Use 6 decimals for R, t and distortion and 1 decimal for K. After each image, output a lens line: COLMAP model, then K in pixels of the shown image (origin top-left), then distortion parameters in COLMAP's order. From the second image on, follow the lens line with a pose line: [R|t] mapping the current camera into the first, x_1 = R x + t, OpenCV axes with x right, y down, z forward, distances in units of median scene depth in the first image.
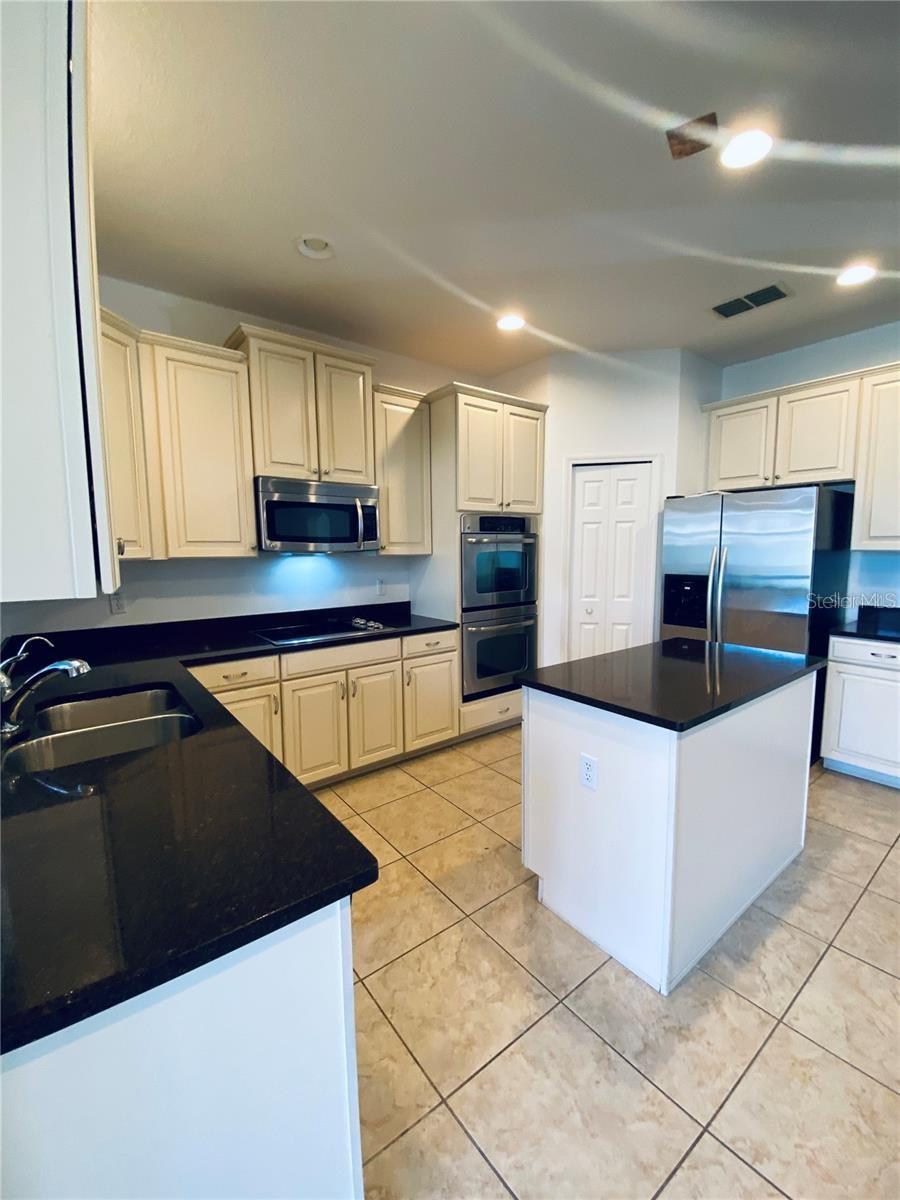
lens RADIAL K [[490.2, 0, 454.5], [0, 490.2, 598.5], [0, 0, 1]] dist [0.022182, -0.019295]
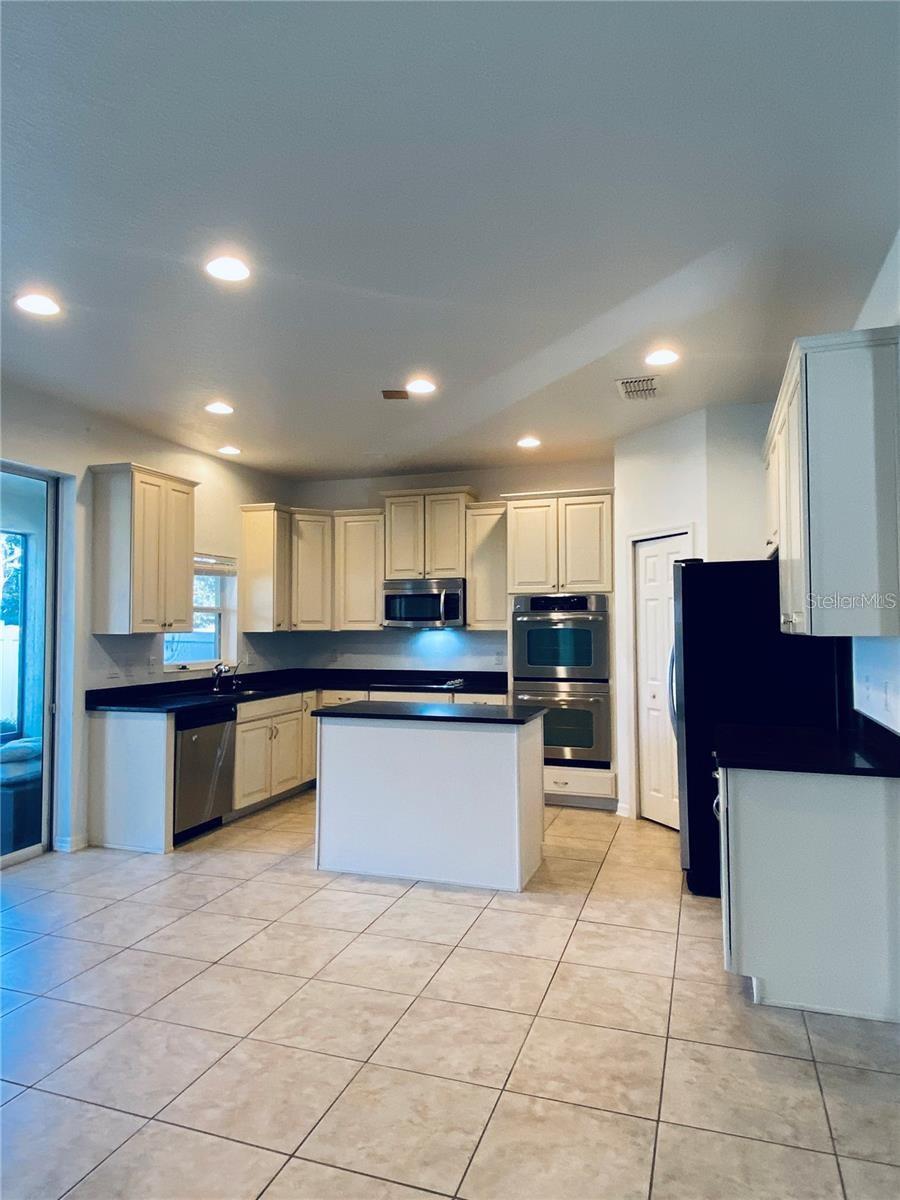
lens RADIAL K [[725.1, 0, 450.0], [0, 725.1, 600.0], [0, 0, 1]] dist [0.003363, -0.000080]
pose [[0.545565, -0.027032, -0.837633, 1.545205], [-0.090703, 0.991704, -0.091080, 0.010310], [0.833146, 0.125665, 0.538587, -0.079389]]
